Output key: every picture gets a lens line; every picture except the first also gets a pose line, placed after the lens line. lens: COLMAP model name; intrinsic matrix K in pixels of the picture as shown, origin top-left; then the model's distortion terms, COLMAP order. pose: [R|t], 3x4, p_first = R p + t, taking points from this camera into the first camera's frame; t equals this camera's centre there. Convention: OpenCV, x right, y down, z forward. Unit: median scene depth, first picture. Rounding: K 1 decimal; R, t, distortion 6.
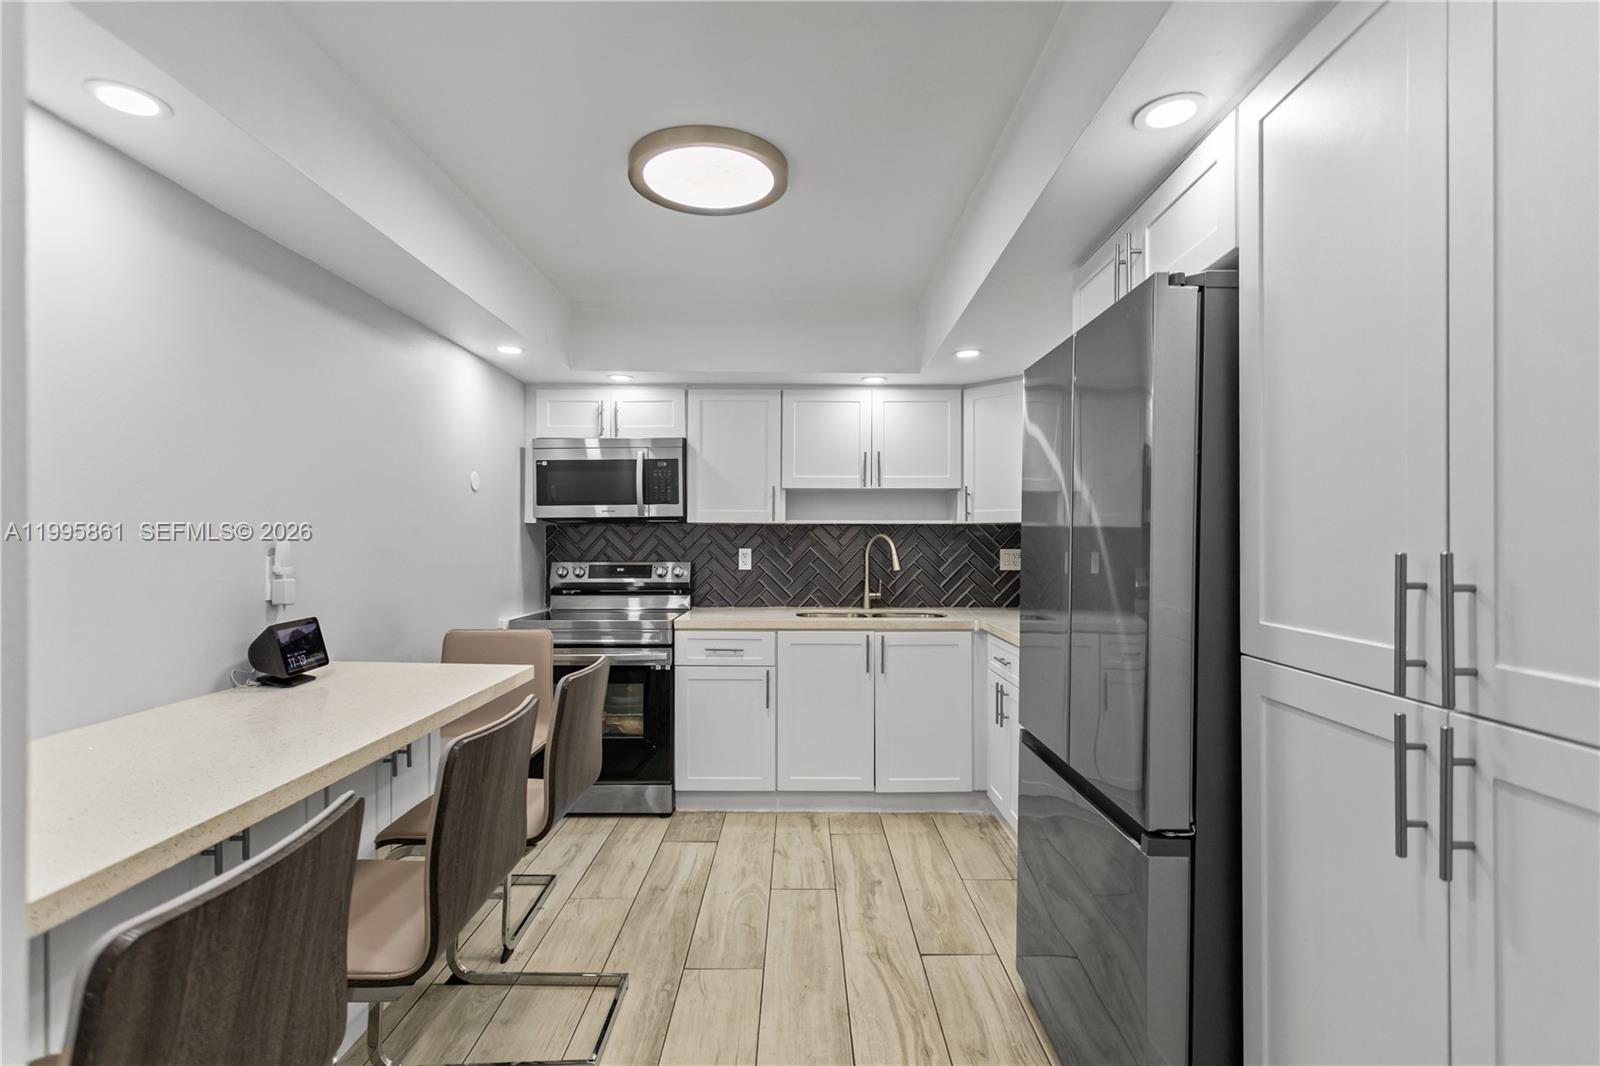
lens RADIAL K [[764.8, 0, 818.9], [0, 764.8, 550.1], [0, 0, 1]] dist [0.008604, 0.000593]
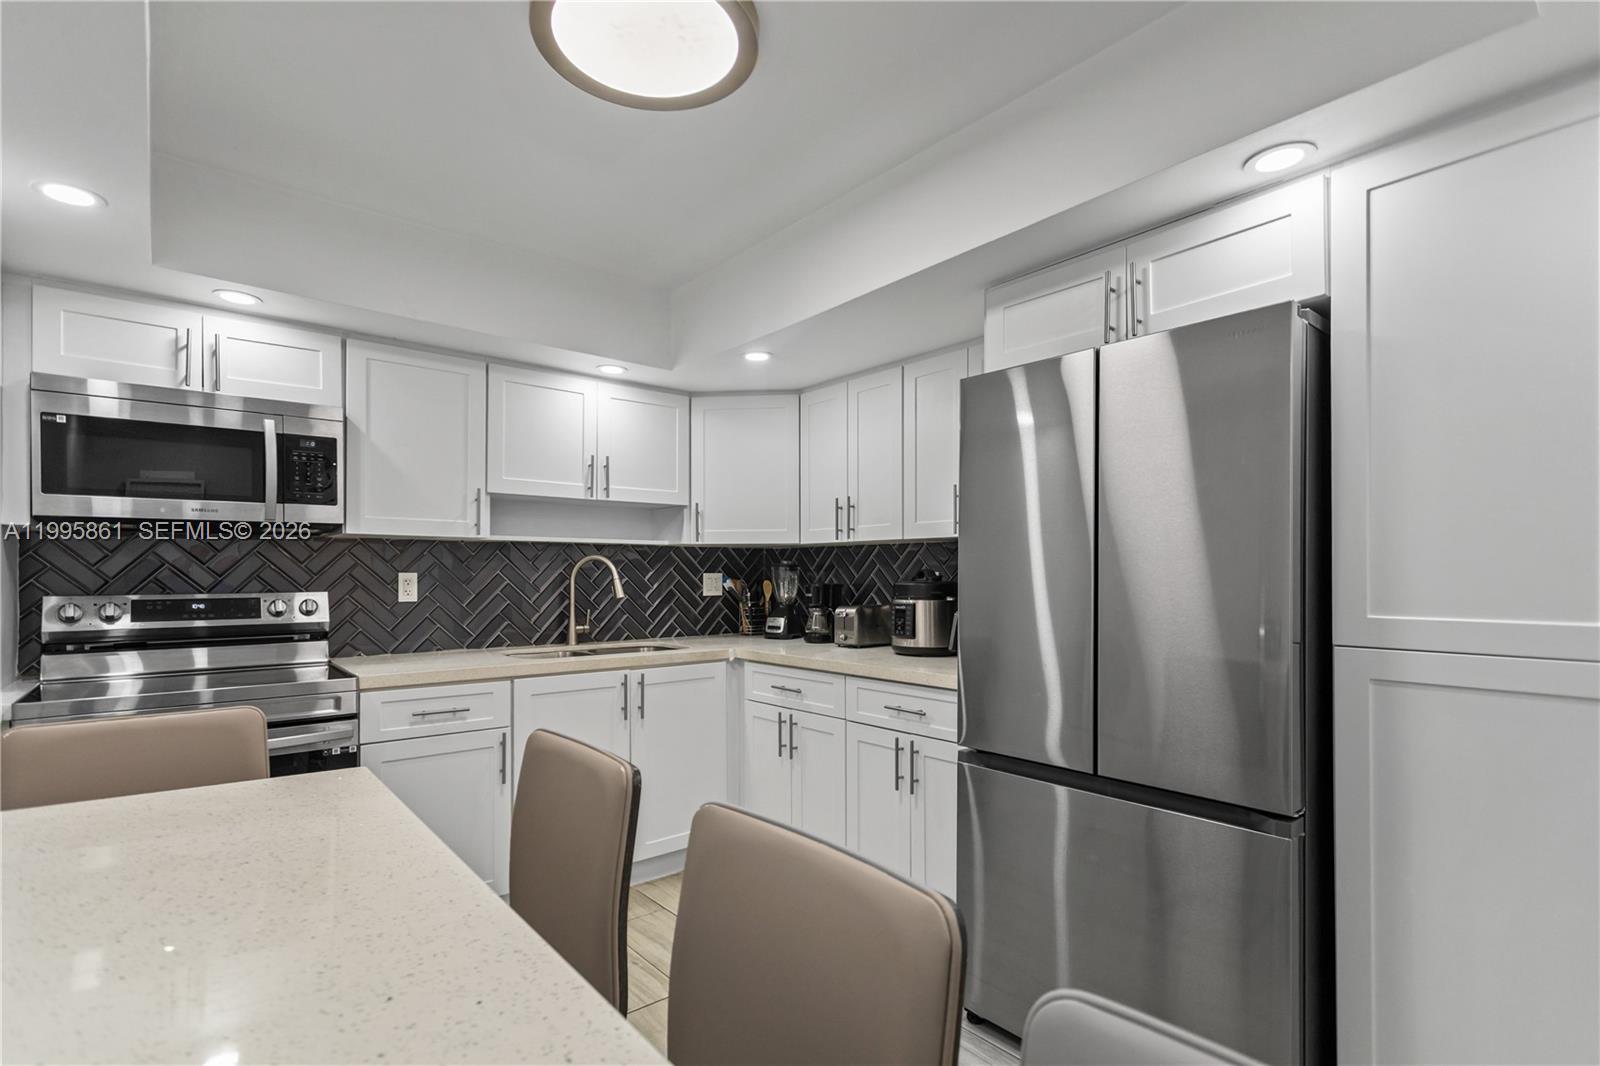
lens RADIAL K [[764.8, 0, 802.0], [0, 764.8, 578.7], [0, 0, 1]] dist [0.008604, 0.000593]
pose [[0.778153, -0.005173, 0.628054, -0.283049], [0.009572, 0.999948, -0.003623, 0.010716], [-0.628002, 0.008831, 0.778162, 0.211624]]
